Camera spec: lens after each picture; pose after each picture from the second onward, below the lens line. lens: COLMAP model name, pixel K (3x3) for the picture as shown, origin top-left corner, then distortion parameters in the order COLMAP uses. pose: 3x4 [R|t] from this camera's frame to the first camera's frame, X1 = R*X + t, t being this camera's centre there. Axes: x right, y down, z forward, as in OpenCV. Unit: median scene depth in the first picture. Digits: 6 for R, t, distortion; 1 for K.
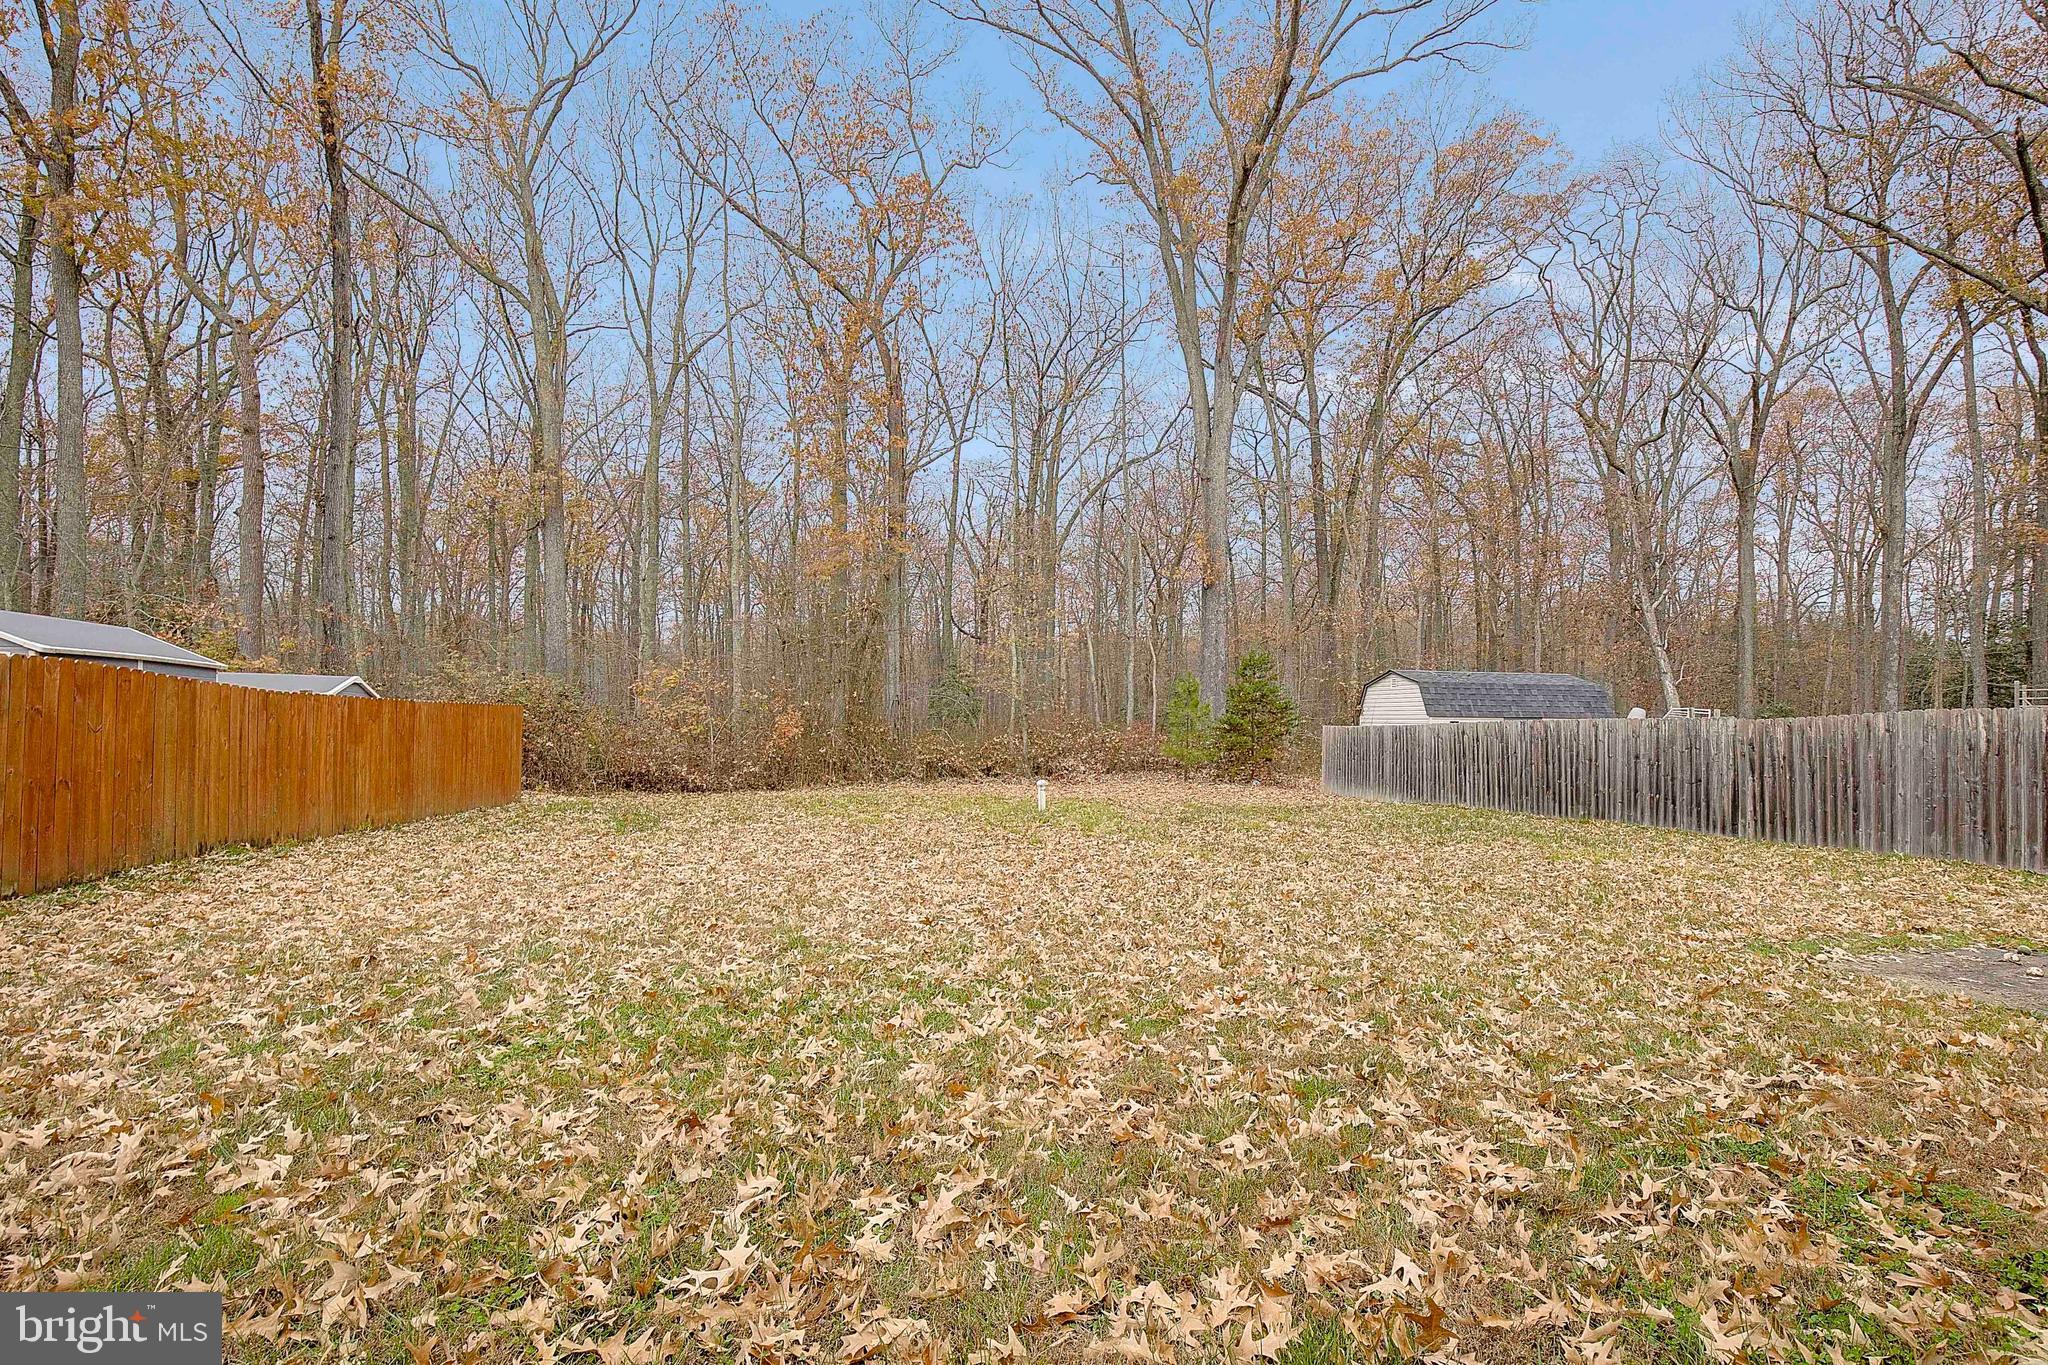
lens RADIAL K [[931.6, 0, 1045.3], [0, 931.6, 697.0], [0, 0, 1]] dist [0.000326, -0.000469]
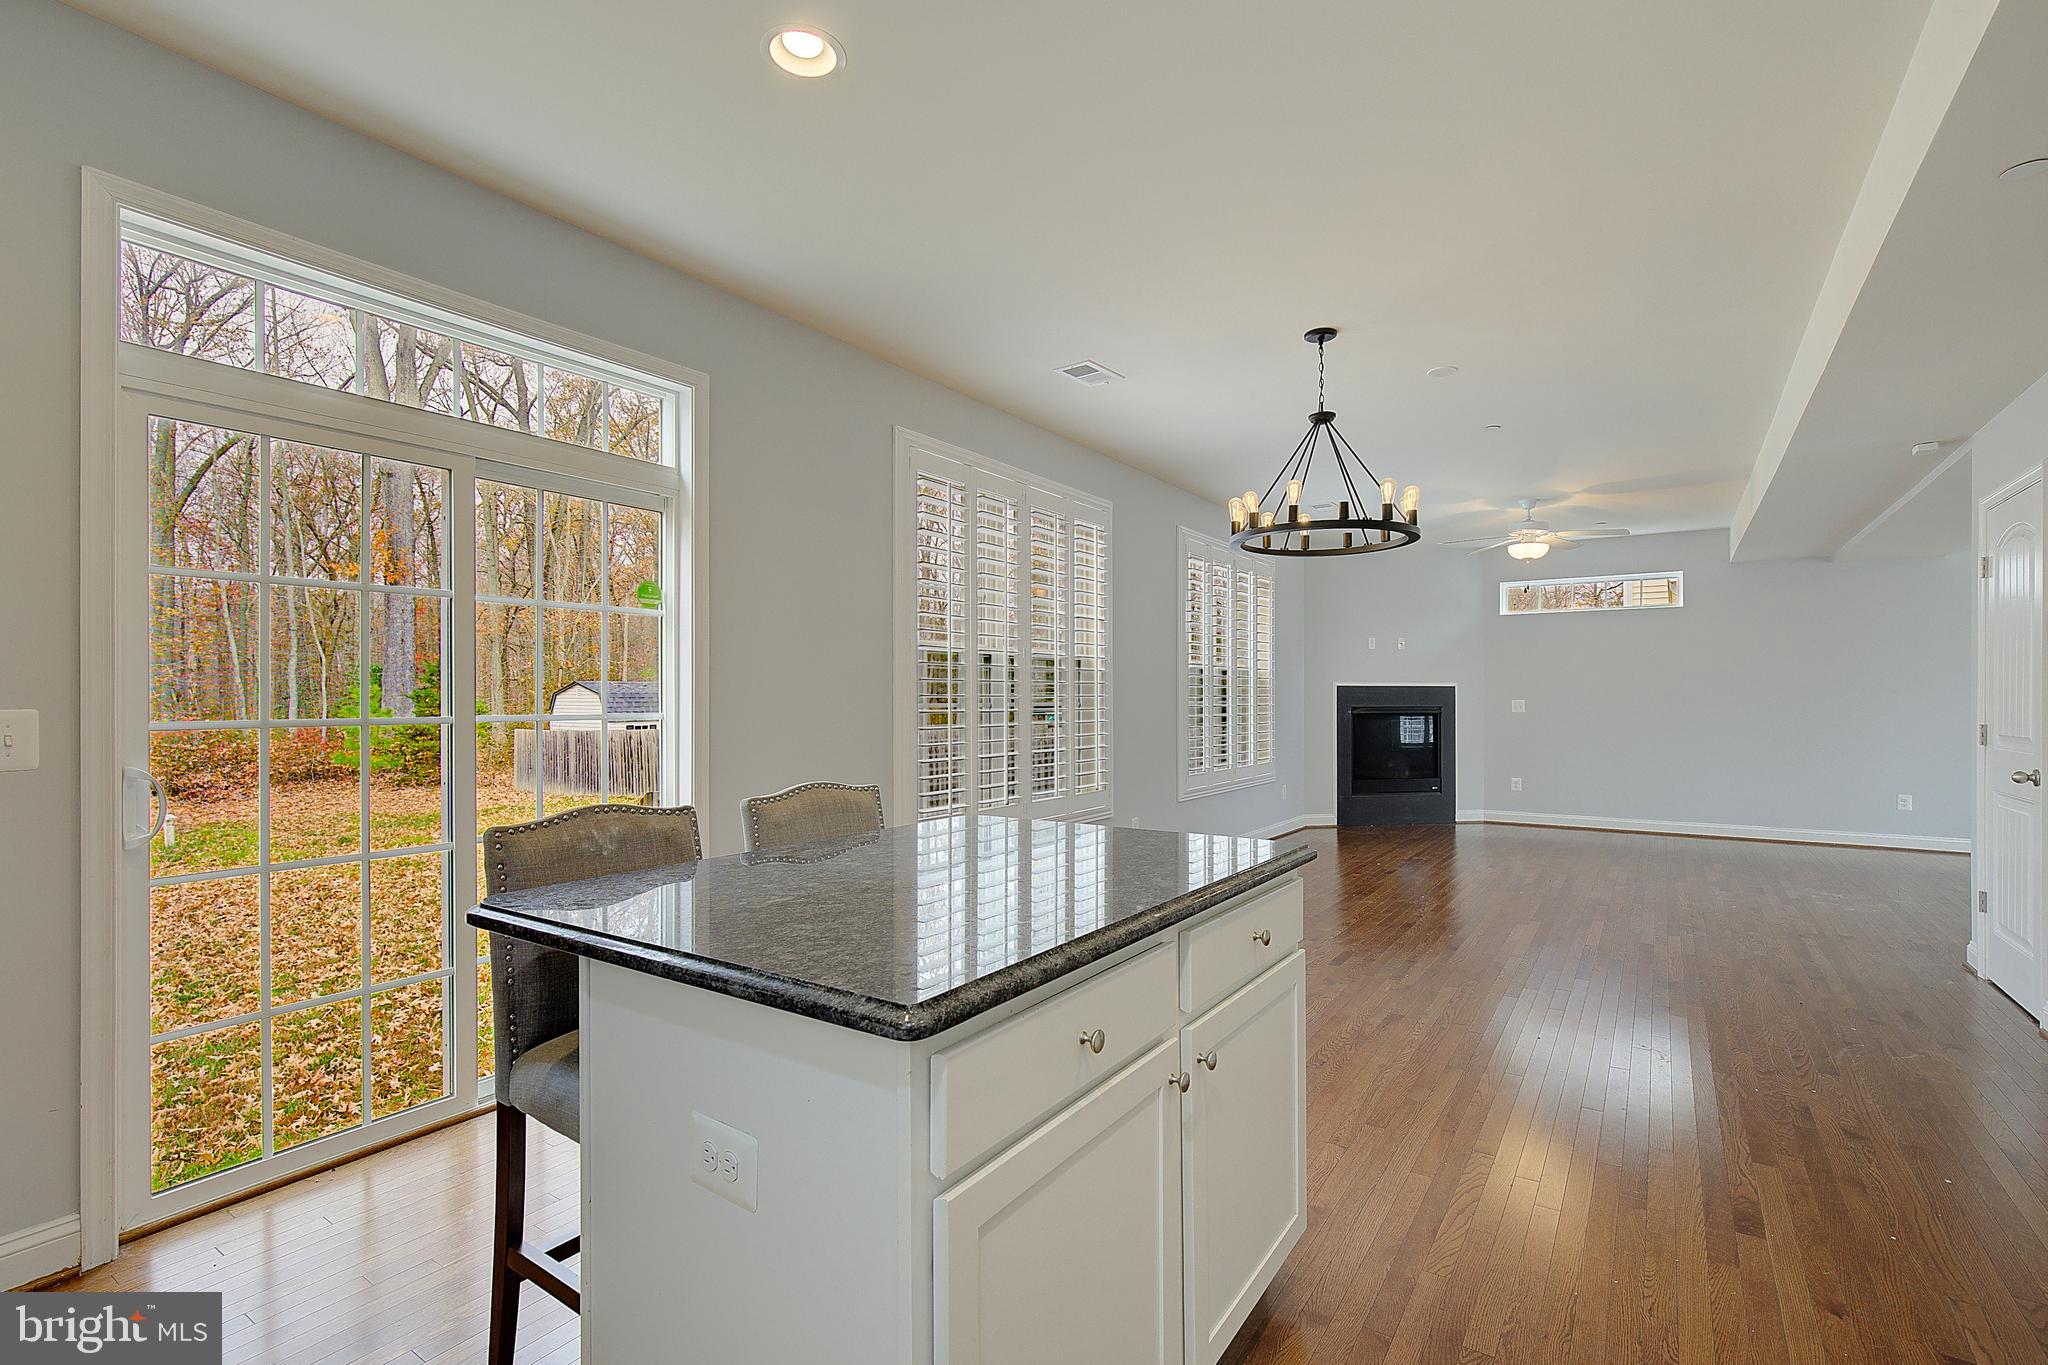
lens RADIAL K [[931.6, 0, 1045.3], [0, 931.6, 697.0], [0, 0, 1]] dist [0.000326, -0.000469]
pose [[0.723163, -0.016909, 0.690470, -0.021325], [-0.009131, 0.999379, 0.034037, -0.141324], [-0.690617, -0.030919, 0.722559, -0.634067]]
